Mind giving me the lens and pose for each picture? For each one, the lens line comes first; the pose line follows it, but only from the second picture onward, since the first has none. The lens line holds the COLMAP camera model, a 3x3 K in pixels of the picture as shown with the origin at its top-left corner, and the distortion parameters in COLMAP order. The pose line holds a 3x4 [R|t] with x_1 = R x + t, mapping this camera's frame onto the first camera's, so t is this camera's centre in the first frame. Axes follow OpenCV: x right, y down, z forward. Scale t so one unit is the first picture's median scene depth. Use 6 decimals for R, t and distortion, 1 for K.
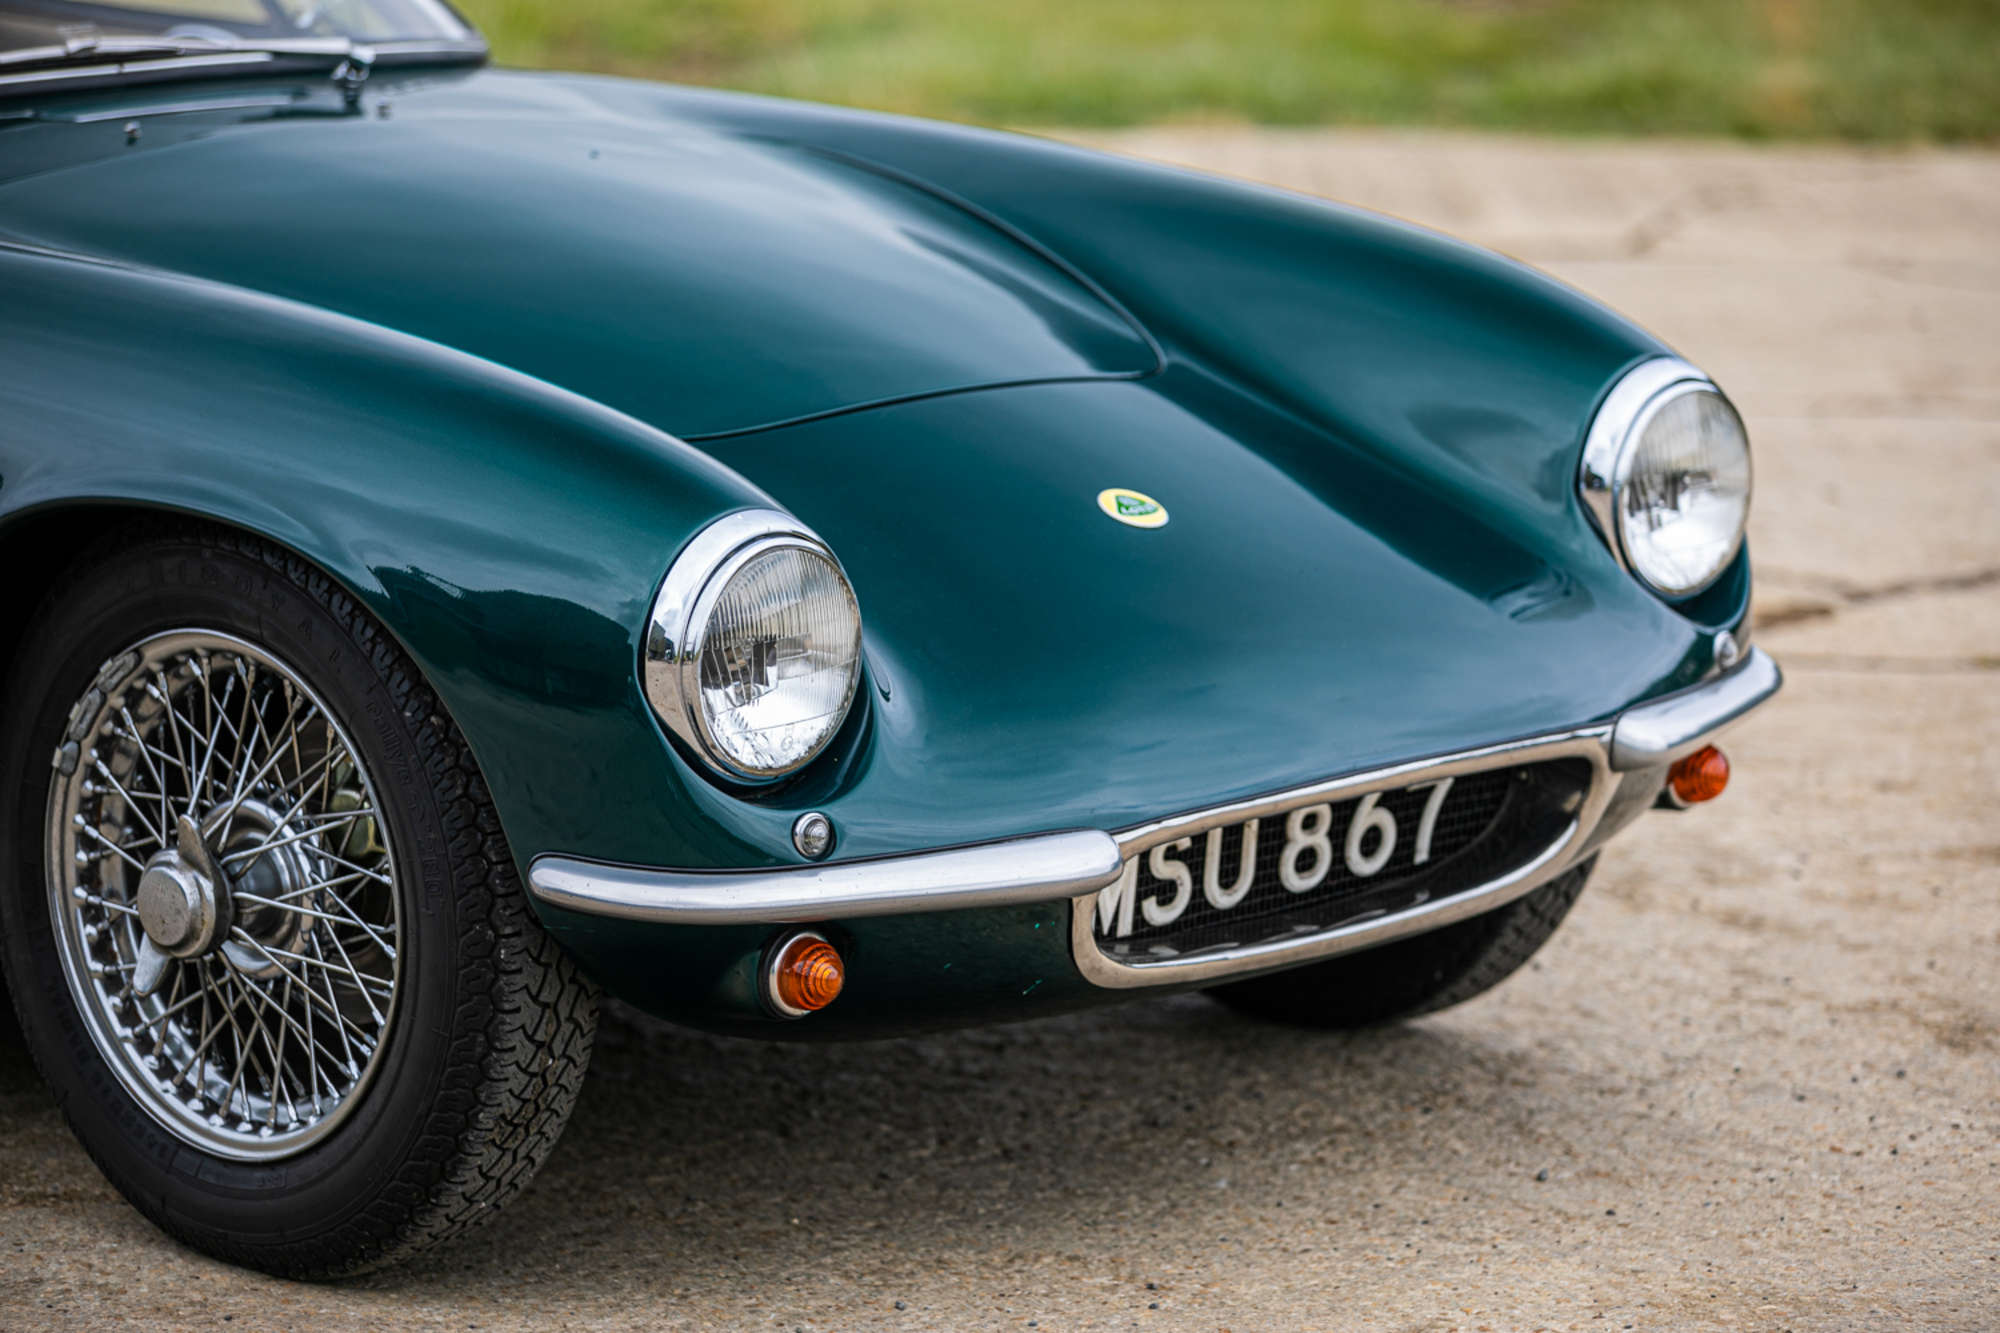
lens RADIAL K [[7373.5, 0, 1000.0], [0, 7373.5, 666.5], [0, 0, 1]] dist [0.000962, 0.897401]
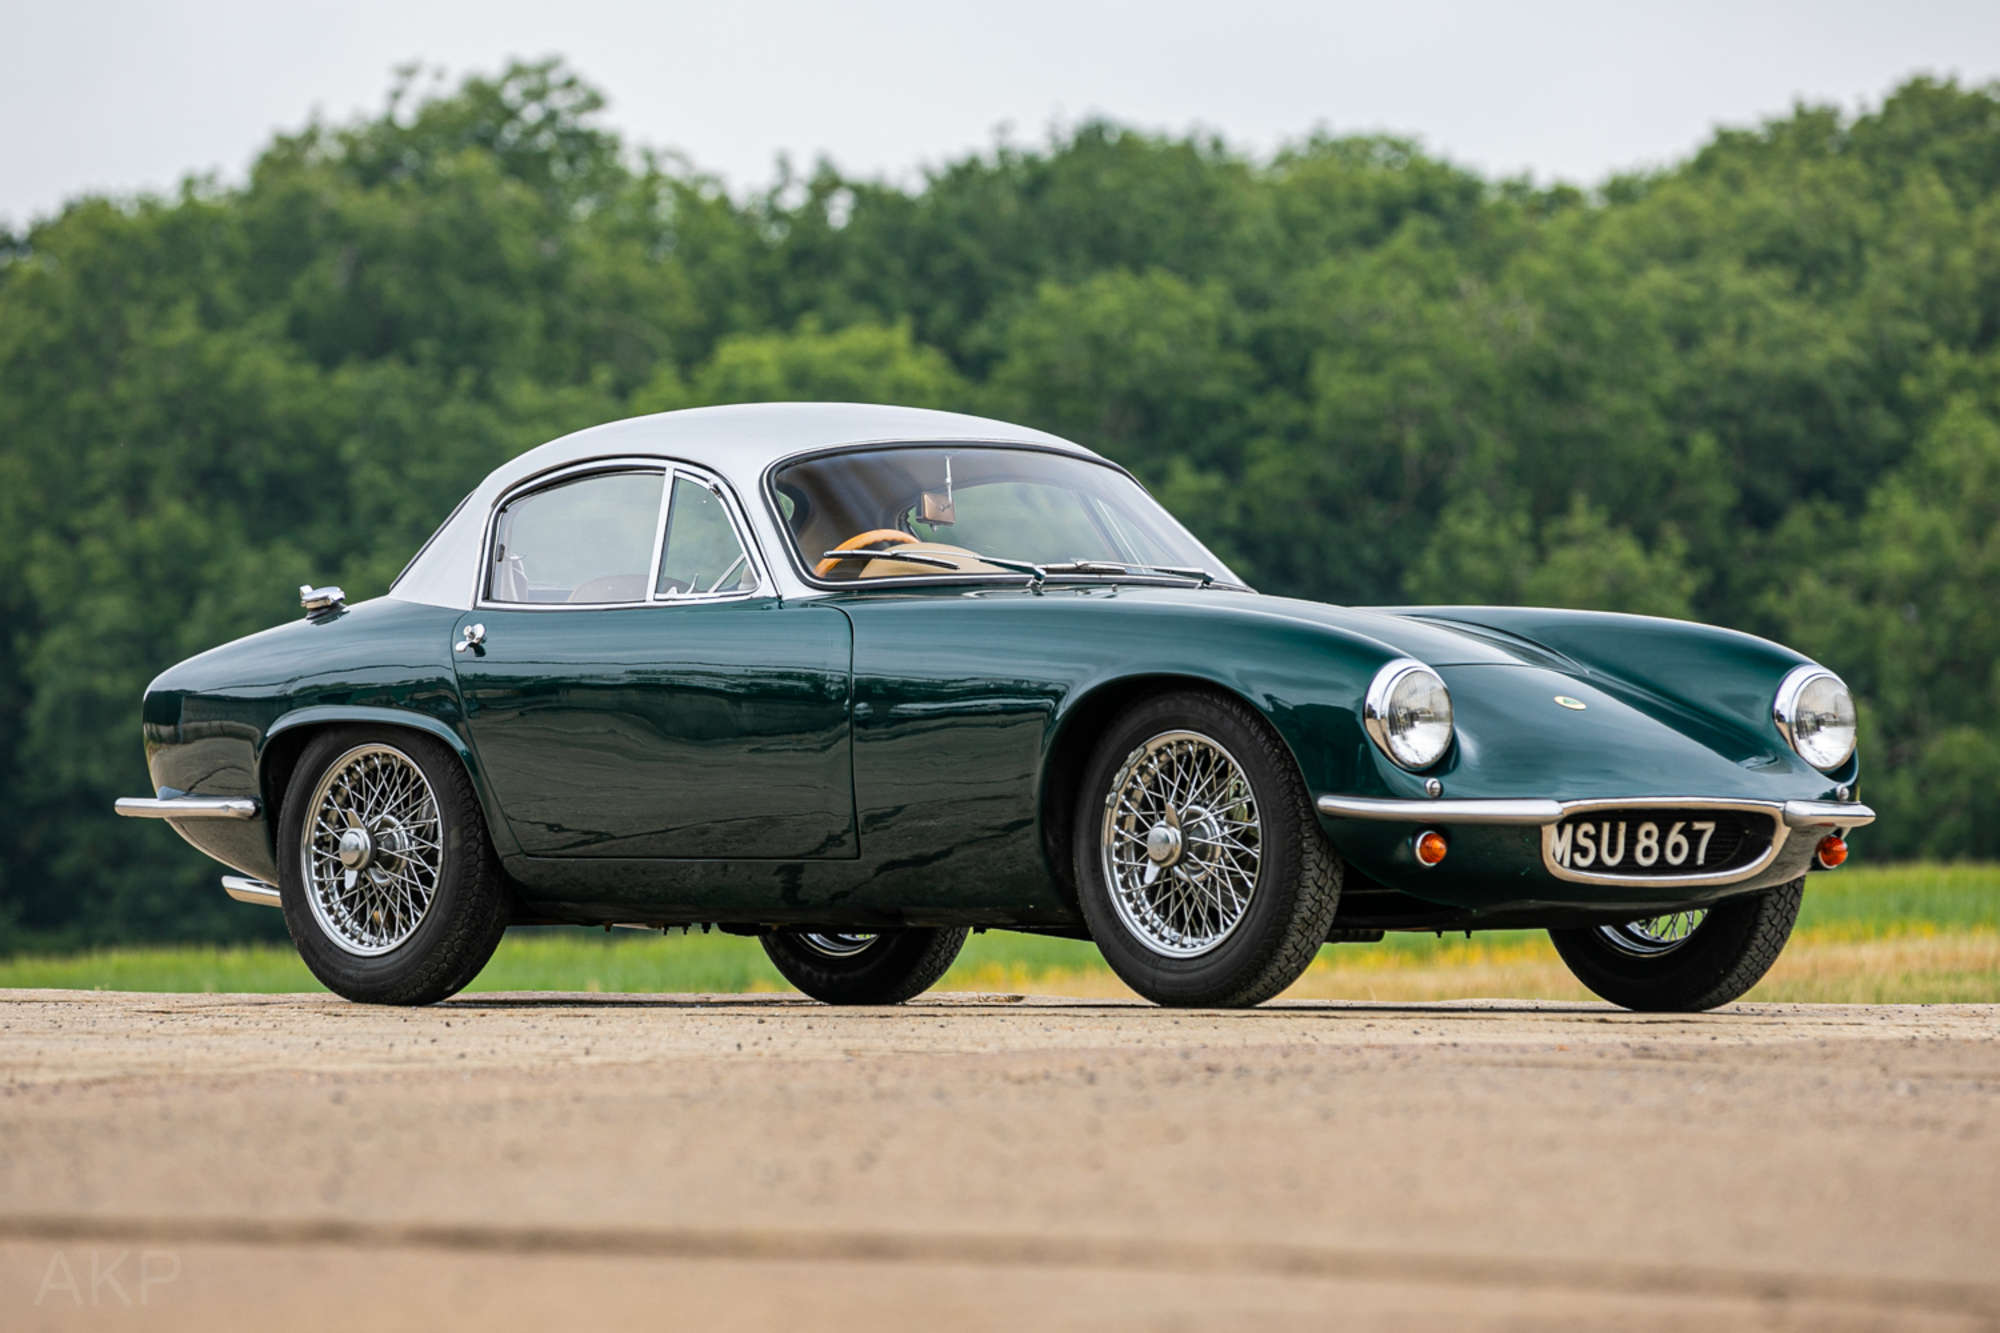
lens RADIAL K [[10594.8, 0, 1000.0], [0, 10594.8, 666.5], [0, 0, 1]] dist [0.619522, 4.507932]
pose [[0.998415, -0.003900, -0.056151, 0.027289], [-0.007788, 0.978430, -0.206430, 0.677811], [0.055745, 0.206540, 0.976849, -2.335391]]
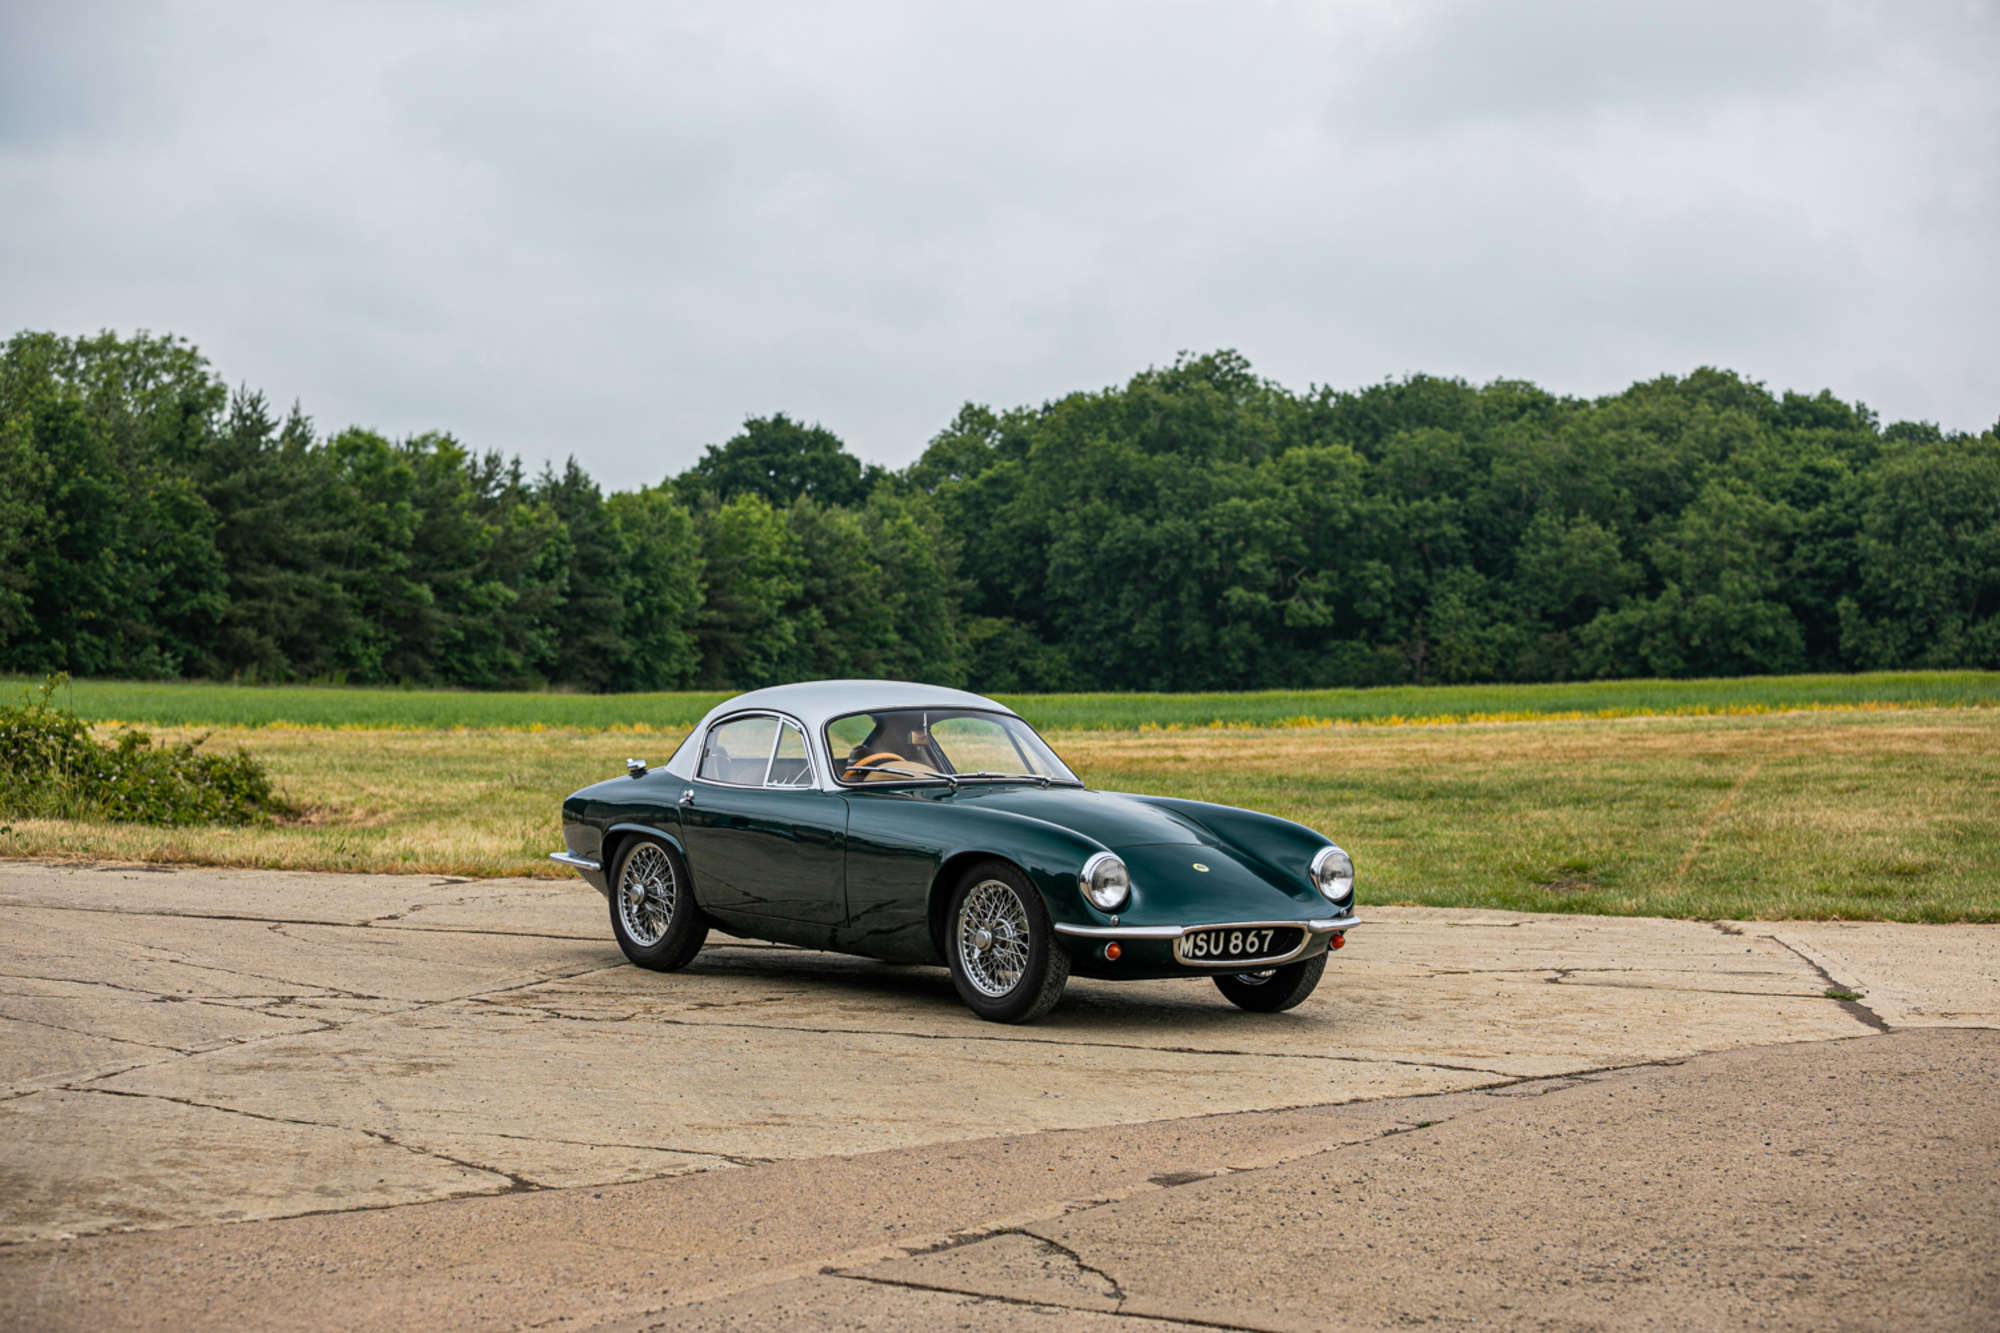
lens RADIAL K [[3703.0, 0, 1000.0], [0, 3703.0, 666.5], [0, 0, 1]] dist [-0.366760, -0.022417]
pose [[0.987219, 0.024549, -0.157465, 0.257511], [-0.052341, 0.983199, -0.174872, 0.267393], [0.150527, 0.180879, 0.971918, -1.271625]]
